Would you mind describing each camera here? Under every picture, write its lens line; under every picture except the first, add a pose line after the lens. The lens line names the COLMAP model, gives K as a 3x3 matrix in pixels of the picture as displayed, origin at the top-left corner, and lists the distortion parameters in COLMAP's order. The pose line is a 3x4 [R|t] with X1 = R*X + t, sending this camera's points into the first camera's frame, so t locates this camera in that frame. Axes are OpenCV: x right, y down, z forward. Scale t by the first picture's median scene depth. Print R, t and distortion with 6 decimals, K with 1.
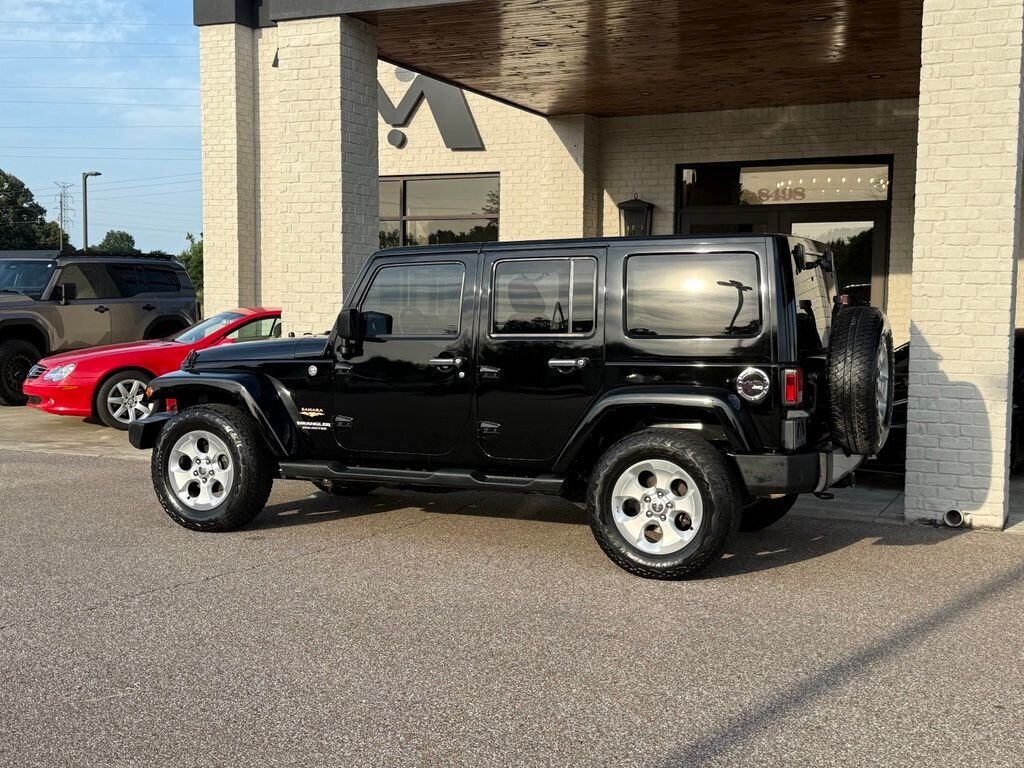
lens RADIAL K [[1231.7, 0, 512.0], [0, 1231.7, 384.0], [0, 0, 1]] dist [0.212954, -0.504289]
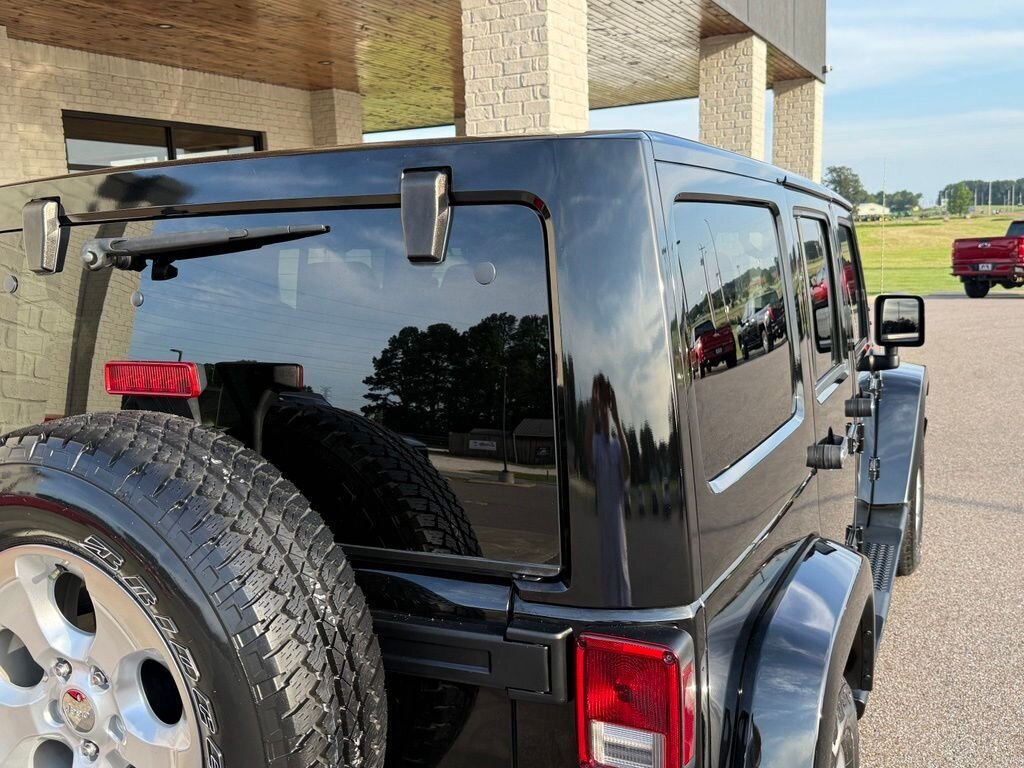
lens RADIAL K [[939.7, 0, 512.0], [0, 939.7, 384.0], [0, 0, 1]] dist [0.125622, -0.249941]
pose [[0.030763, -0.167076, 0.985464, -0.261024], [0.110598, 0.980445, 0.162772, -0.062811], [-0.993389, 0.103983, 0.048640, 0.640380]]
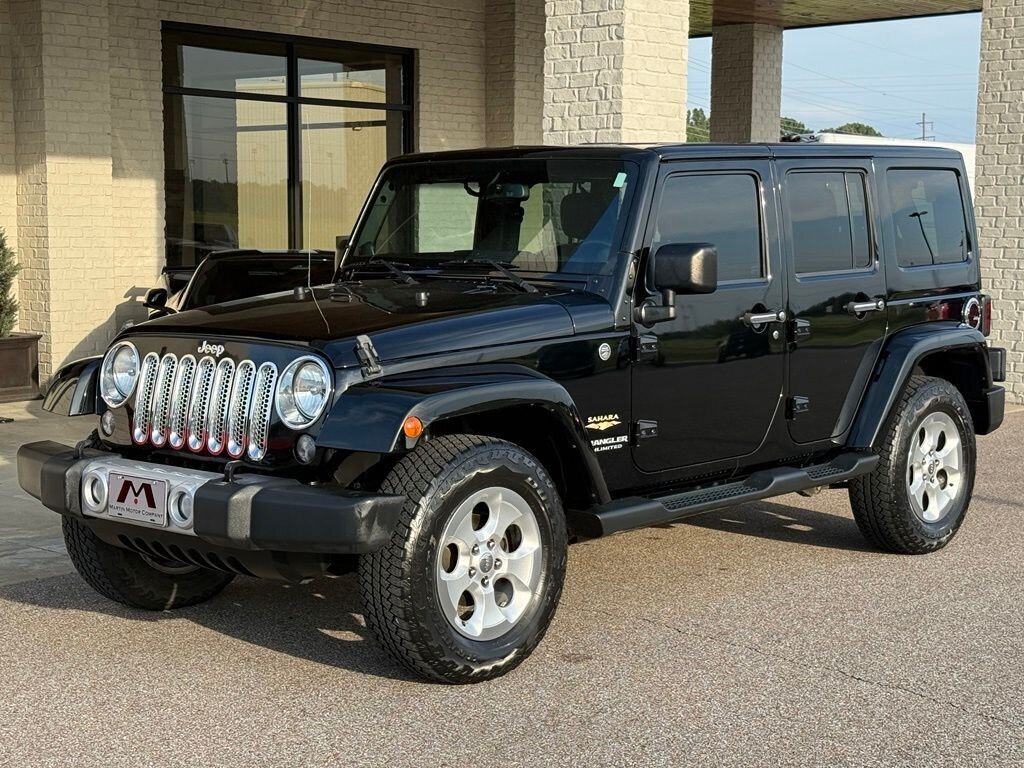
lens RADIAL K [[1747.6, 0, 519.4], [0, 1747.6, 384.6], [0, 0, 1]] dist [0.153273, -0.039155]
pose [[0.285455, -0.100362, 0.953123, -0.553173], [0.064173, 0.994272, 0.085475, -0.039362], [-0.956241, 0.036765, 0.290260, 0.457641]]
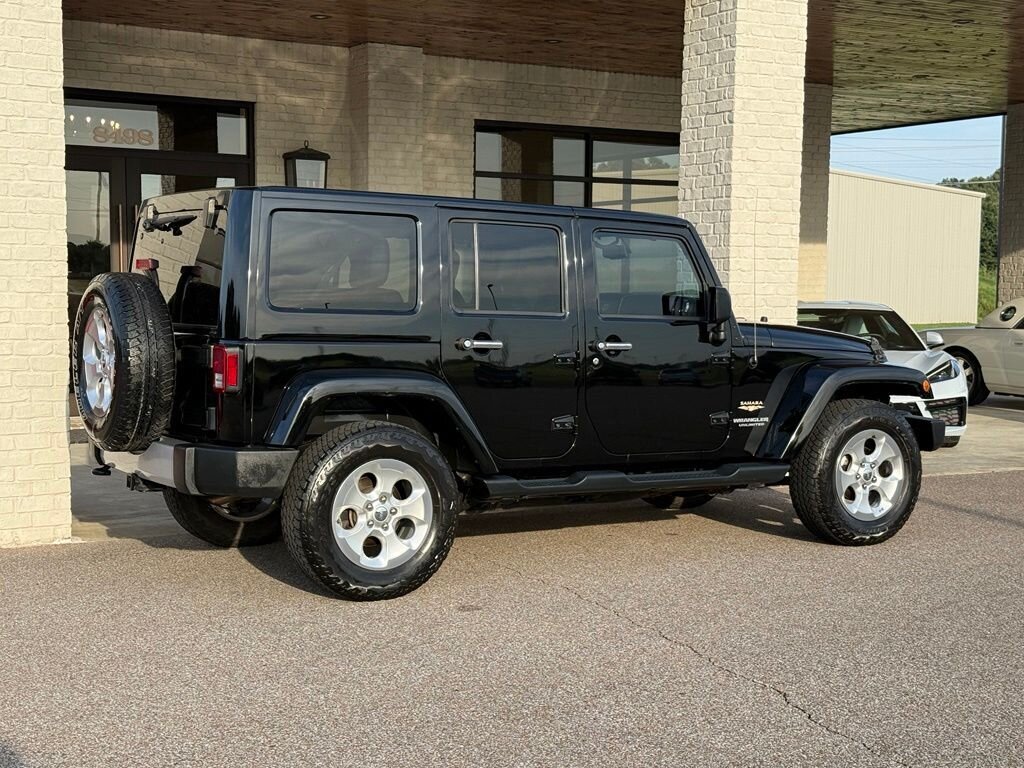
lens RADIAL K [[1534.6, 0, 512.0], [0, 1534.6, 384.0], [0, 0, 1]] dist [0.169744, -0.193193]
pose [[0.563682, -0.061502, 0.823699, -0.530742], [0.053930, 0.997837, 0.037599, -0.021565], [-0.824230, 0.023228, 0.565779, 0.274379]]
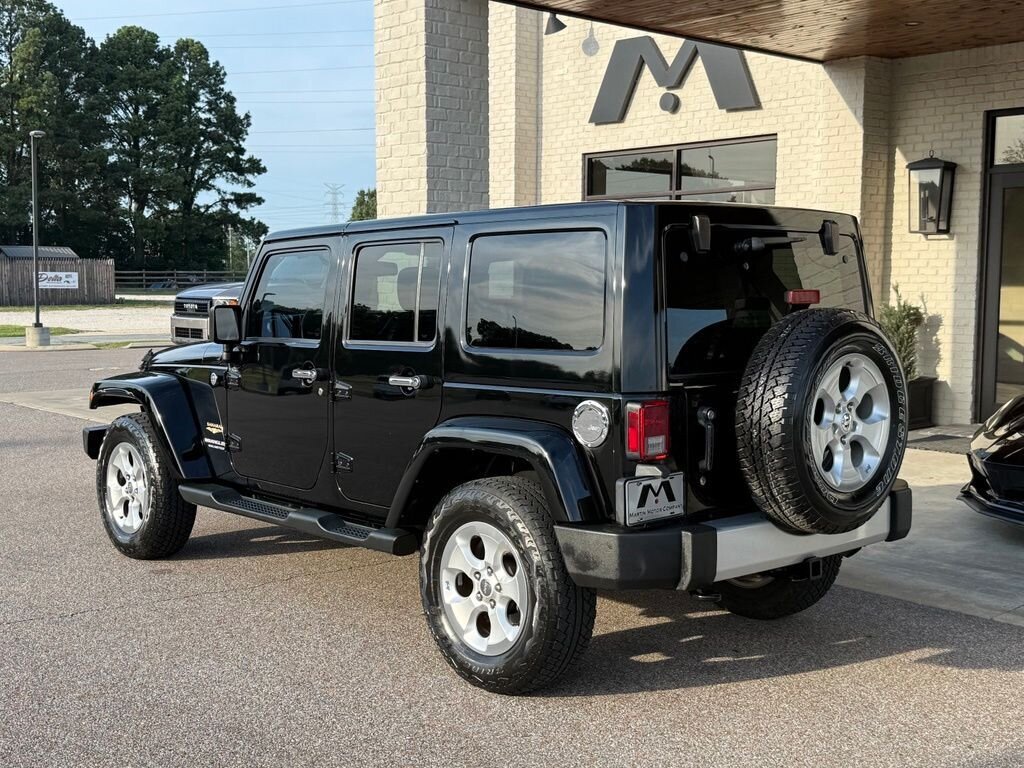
lens RADIAL K [[1231.7, 0, 512.0], [0, 1231.7, 384.0], [0, 0, 1]] dist [0.212954, -0.504289]
pose [[0.918747, 0.028916, -0.393786, 0.204386], [-0.022492, 0.999528, 0.020919, -0.016829], [0.394205, -0.010363, 0.918964, 0.174905]]
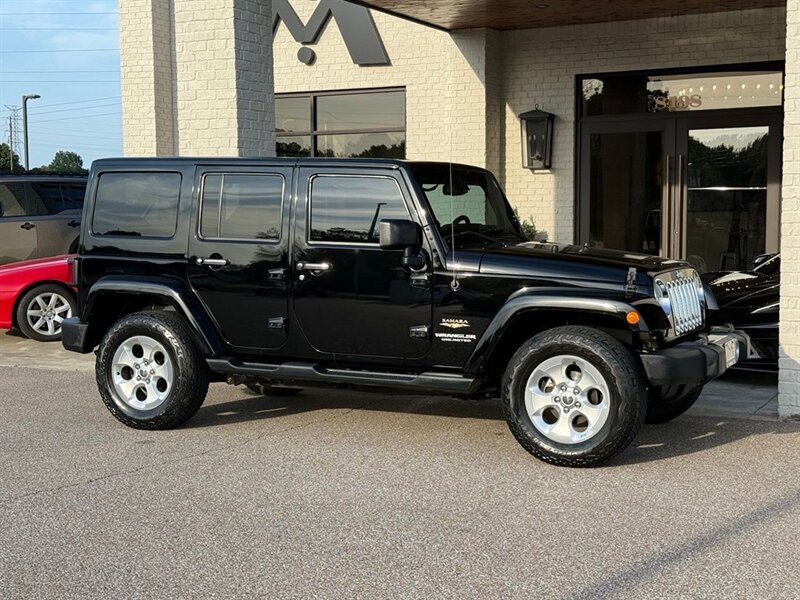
lens RADIAL K [[1197.0, 0, 412.0], [0, 1197.0, 303.5], [0, 0, 1]] dist [0.199978, -0.441278]
pose [[0.999401, -0.015664, -0.030873, 0.029165], [0.015933, 0.999837, 0.008477, 0.001586], [0.030735, -0.008964, 0.999487, -0.003089]]
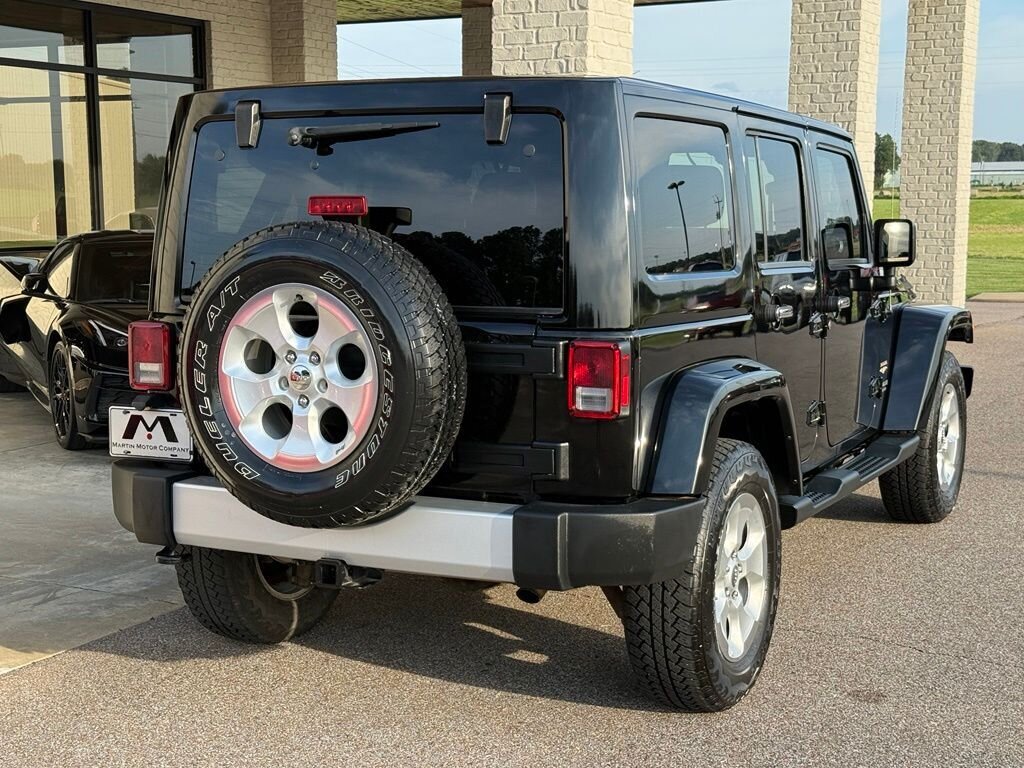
lens RADIAL K [[1571.9, 0, 512.0], [0, 1571.9, 384.0], [0, 0, 1]] dist [0.164842, -0.182283]
pose [[0.045554, -0.132559, 0.990128, -0.478327], [0.070917, 0.989085, 0.129156, -0.053107], [-0.996441, 0.064333, 0.054458, 0.636219]]
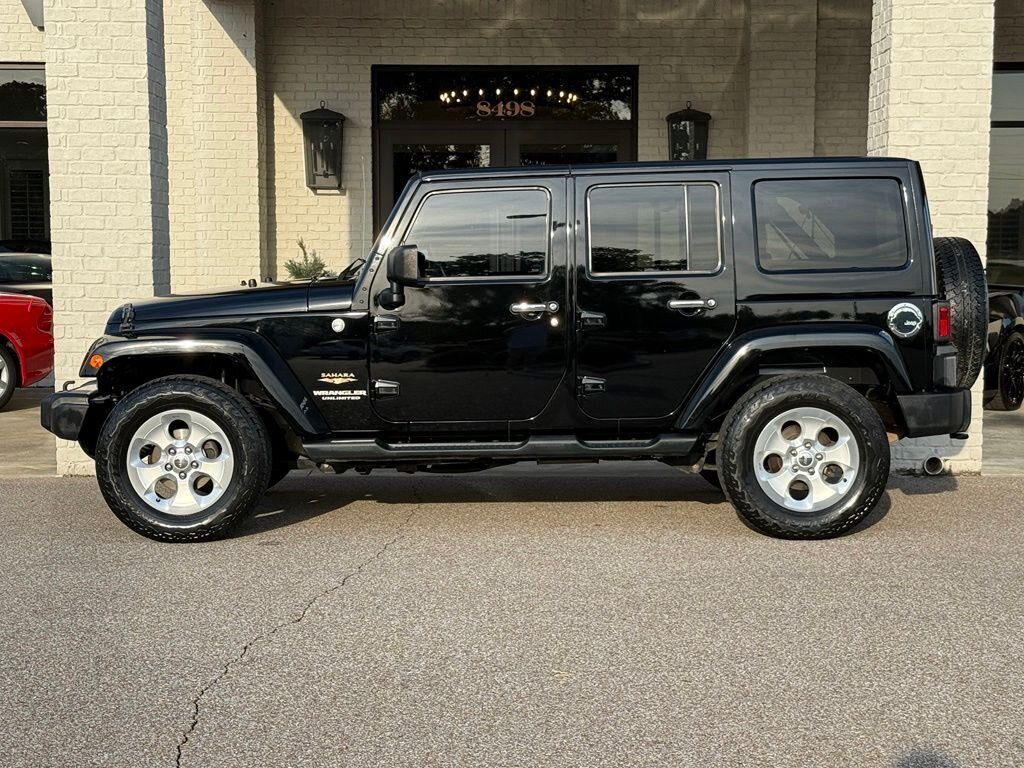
lens RADIAL K [[1747.6, 0, 519.4], [0, 1747.6, 384.6], [0, 0, 1]] dist [0.153273, -0.039155]
pose [[0.901707, -0.044155, 0.430087, -0.308529], [0.040049, 0.999025, 0.018600, 0.006162], [-0.430489, 0.000453, 0.902596, -0.032254]]
